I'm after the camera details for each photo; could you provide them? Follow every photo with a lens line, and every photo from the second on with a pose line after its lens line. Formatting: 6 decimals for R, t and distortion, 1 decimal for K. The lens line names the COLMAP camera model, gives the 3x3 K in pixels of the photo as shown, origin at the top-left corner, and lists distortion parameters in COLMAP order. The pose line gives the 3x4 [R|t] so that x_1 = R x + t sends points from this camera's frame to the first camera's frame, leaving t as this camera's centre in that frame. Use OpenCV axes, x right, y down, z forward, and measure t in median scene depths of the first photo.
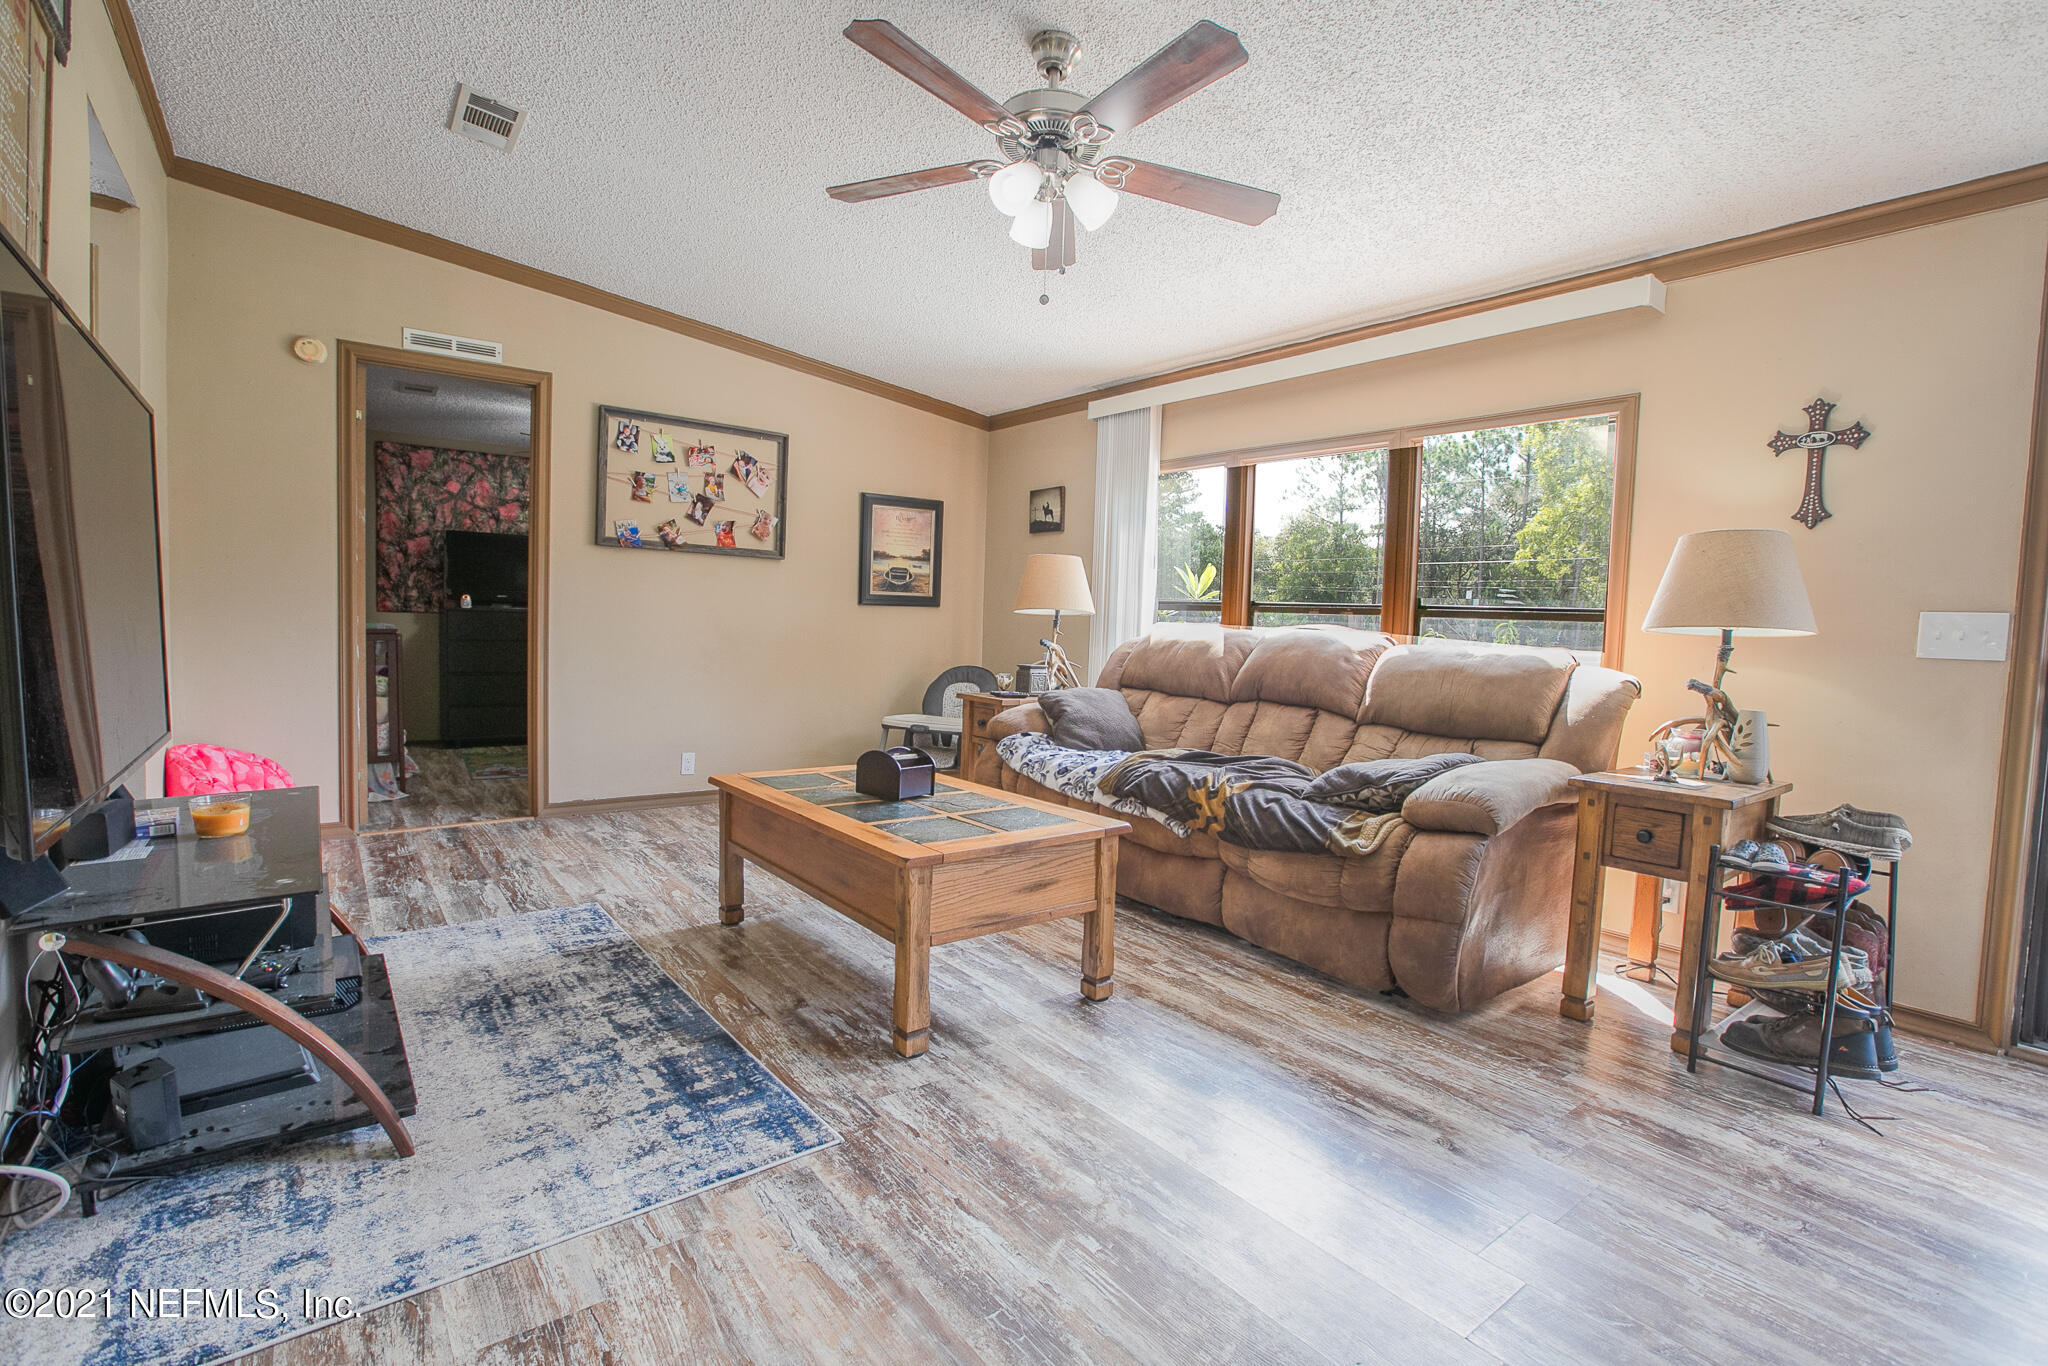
lens RADIAL K [[945.2, 0, 1024.0], [0, 945.2, 683.0], [0, 0, 1]] dist [-0.068735, 0.032263]
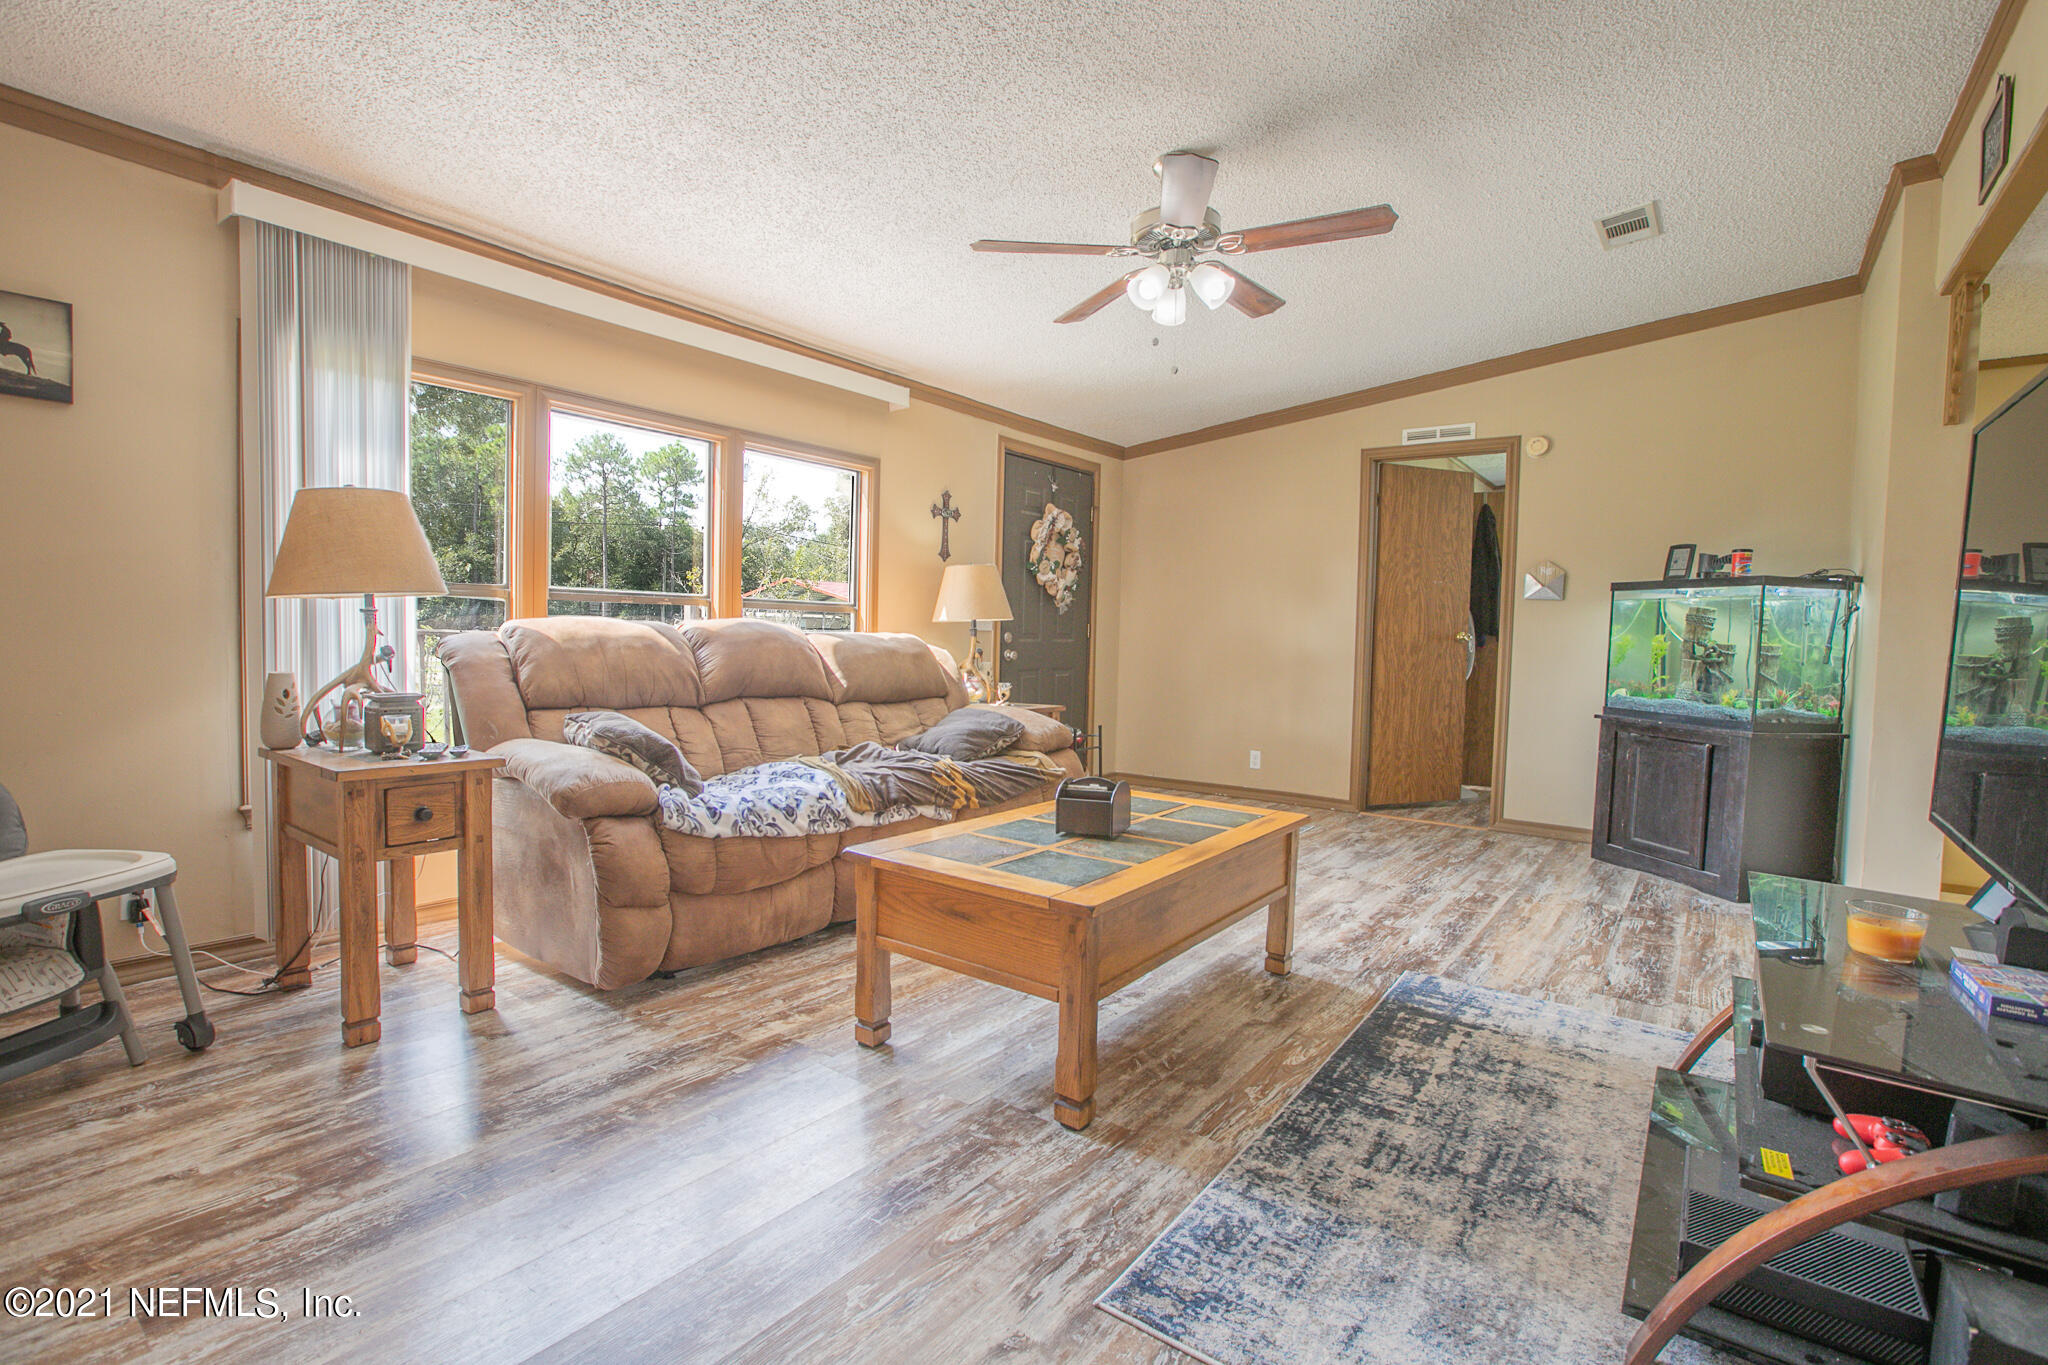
lens RADIAL K [[940.7, 0, 1018.2], [0, 940.7, 677.7], [0, 0, 1]] dist [-0.055139, 0.017995]
pose [[-0.257327, -0.088335, 0.962278, -1.086900], [0.028513, 0.994685, 0.098935, -0.130209], [-0.965904, 0.052897, -0.253441, 1.458549]]
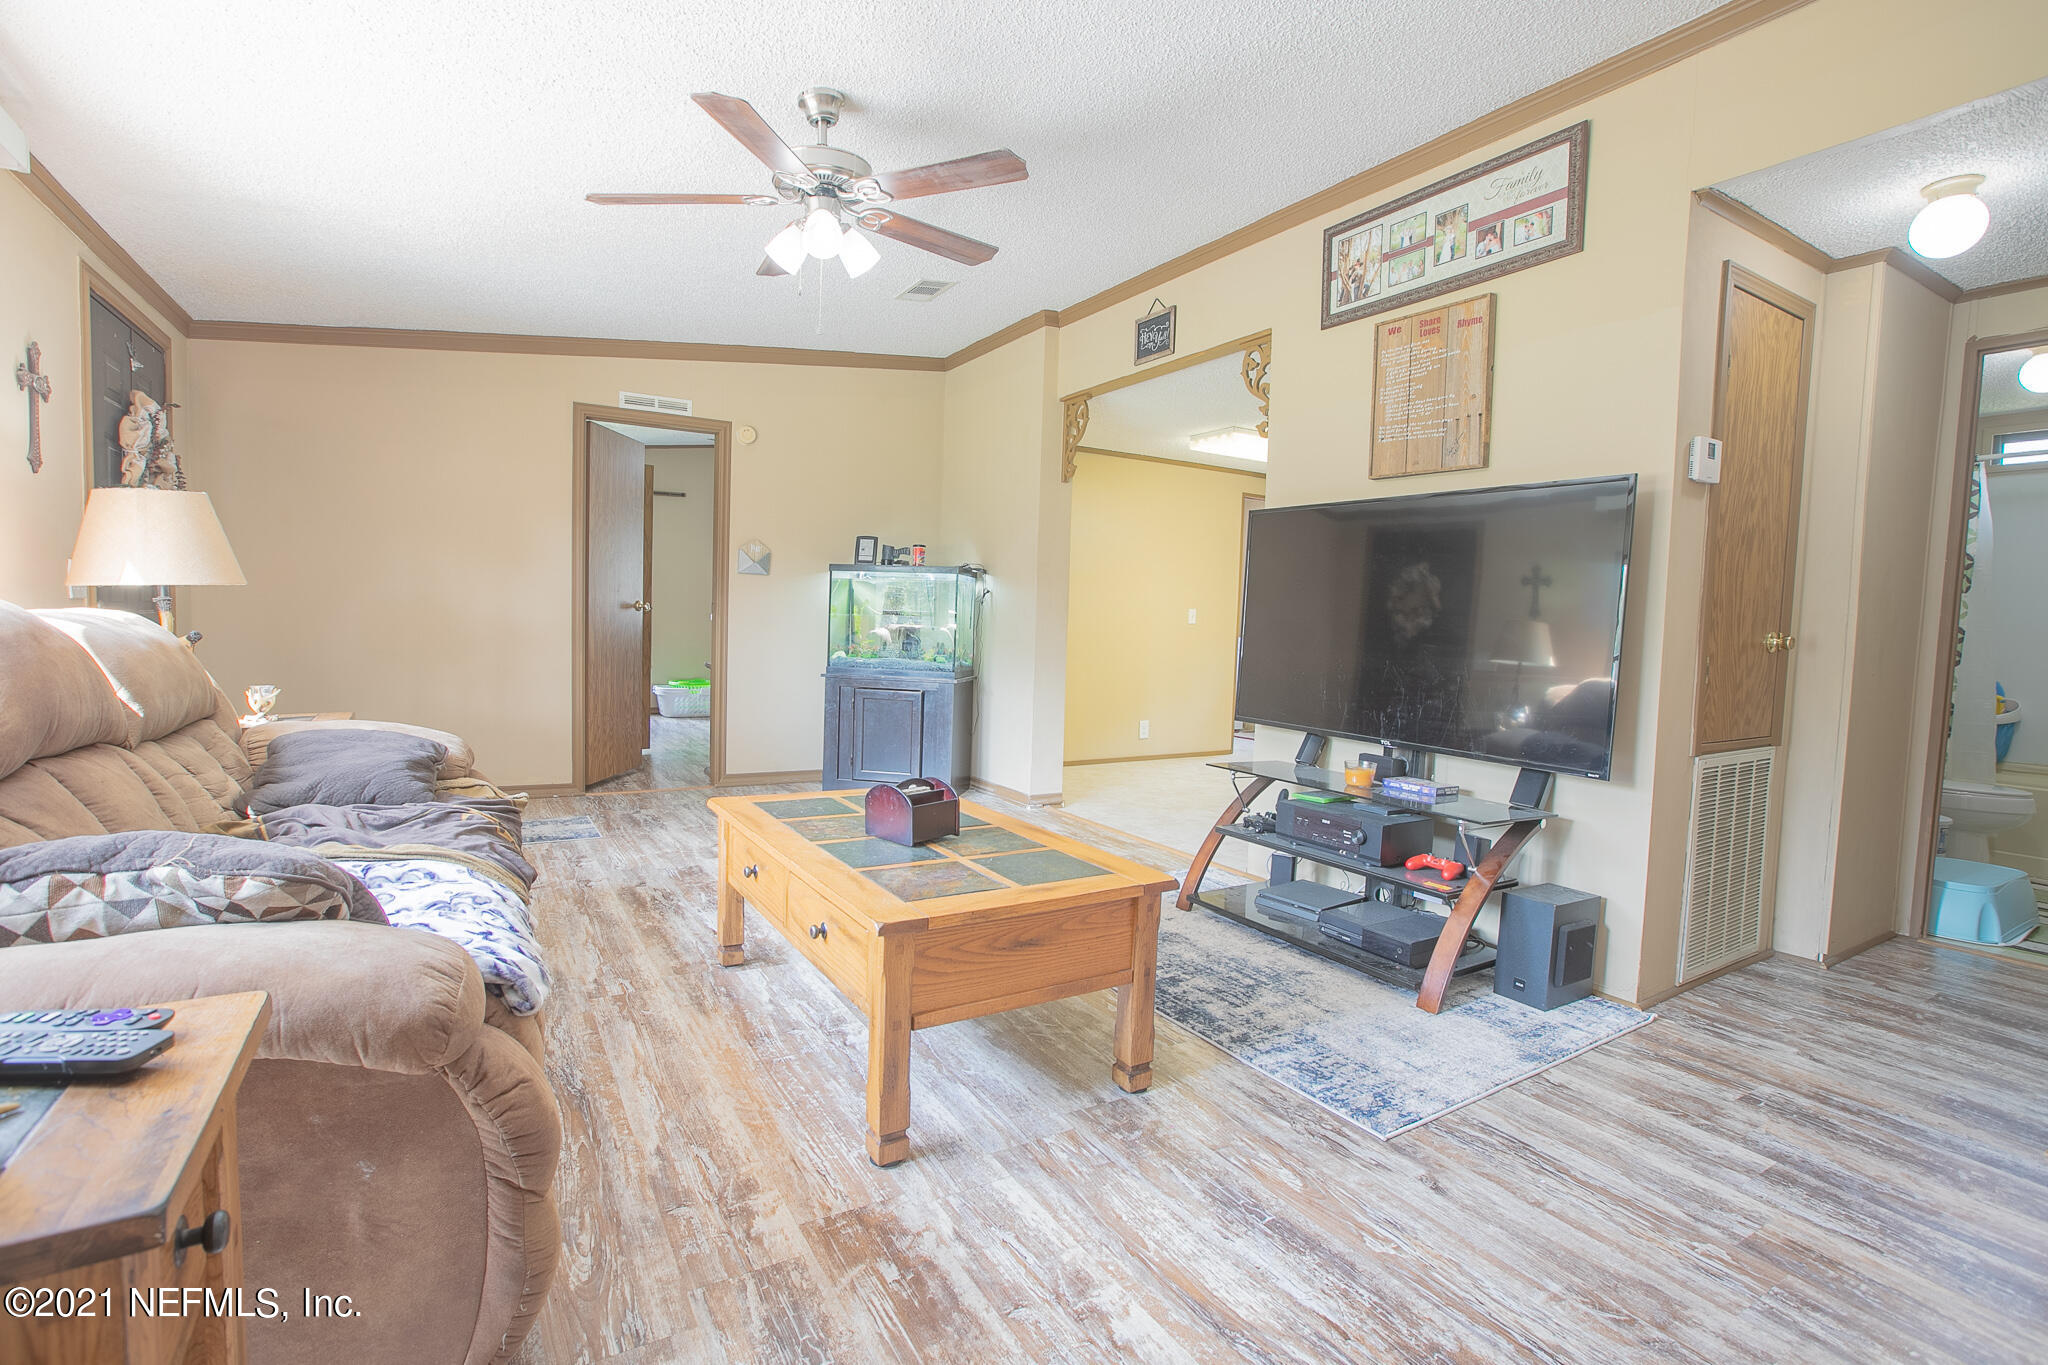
lens RADIAL K [[940.7, 0, 1018.2], [0, 940.7, 677.7], [0, 0, 1]] dist [-0.055139, 0.017995]
pose [[-0.991069, -0.072055, 0.112206, -0.353662], [-0.057386, 0.989999, 0.128879, -0.147953], [-0.120370, 0.121289, -0.985292, 2.024809]]
